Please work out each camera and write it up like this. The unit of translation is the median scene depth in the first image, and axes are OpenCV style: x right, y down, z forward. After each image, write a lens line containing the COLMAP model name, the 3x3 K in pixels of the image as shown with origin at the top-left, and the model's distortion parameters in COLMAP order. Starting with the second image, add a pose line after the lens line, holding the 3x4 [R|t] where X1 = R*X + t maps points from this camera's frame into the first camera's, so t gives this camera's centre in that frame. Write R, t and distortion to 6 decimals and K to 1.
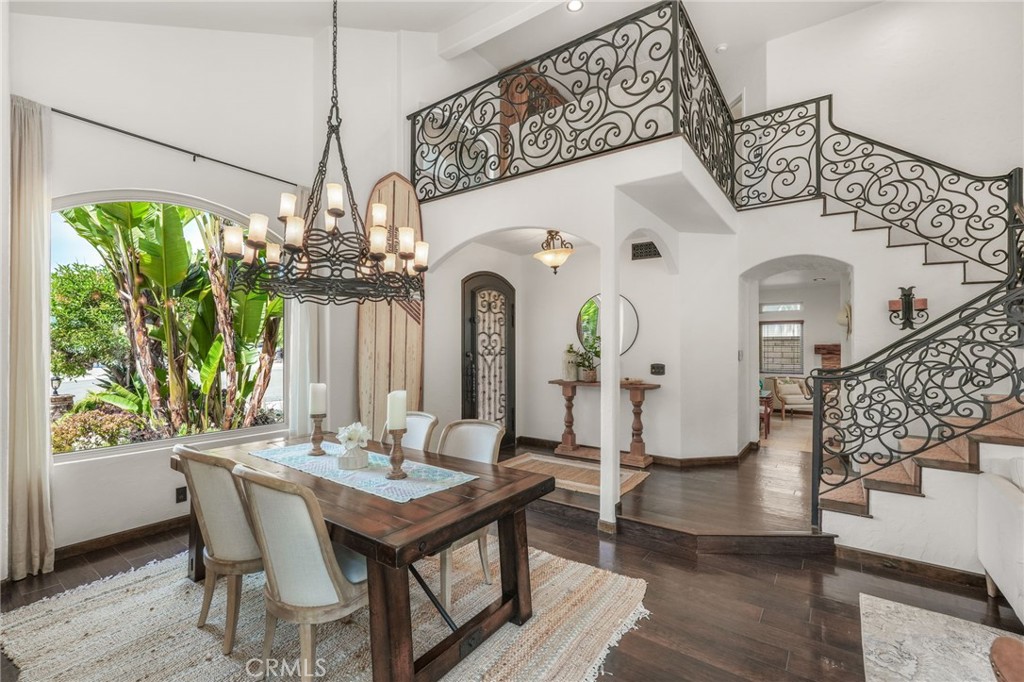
lens RADIAL K [[448.4, 0, 512.8], [0, 448.4, 344.1], [0, 0, 1]] dist [-0.002699, 0.000389]
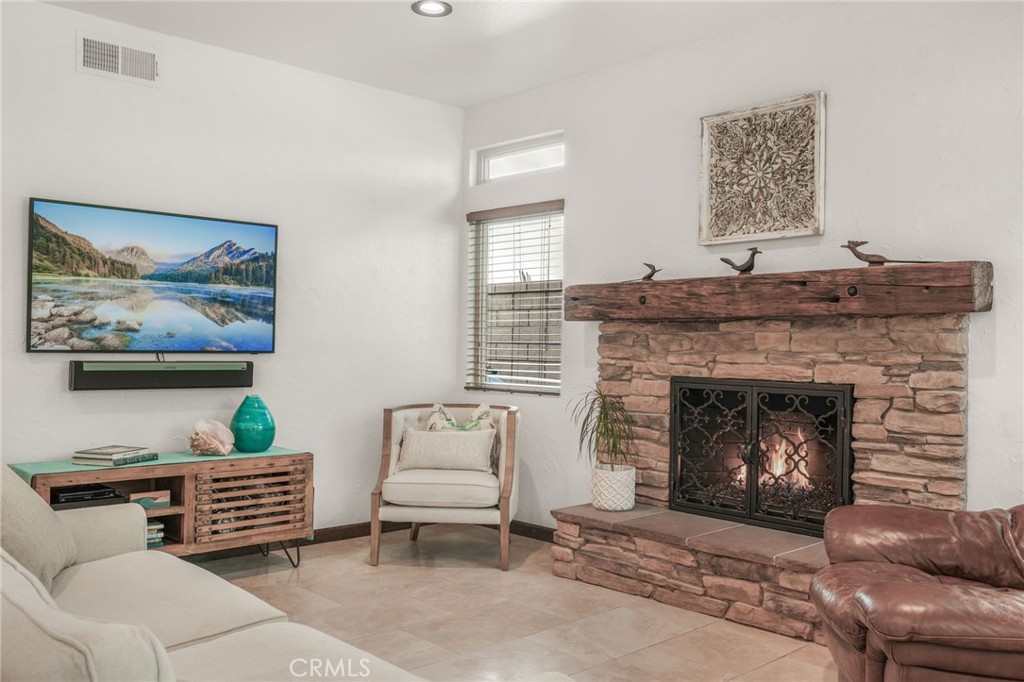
lens RADIAL K [[884.4, 0, 513.0], [0, 884.4, 344.6], [0, 0, 1]] dist [0.007928, 0.000240]
pose [[0.980522, 0.016304, -0.195732, 0.689316], [-0.015845, 0.999867, 0.003909, 0.032621], [0.195769, -0.000732, 0.980650, 0.444296]]
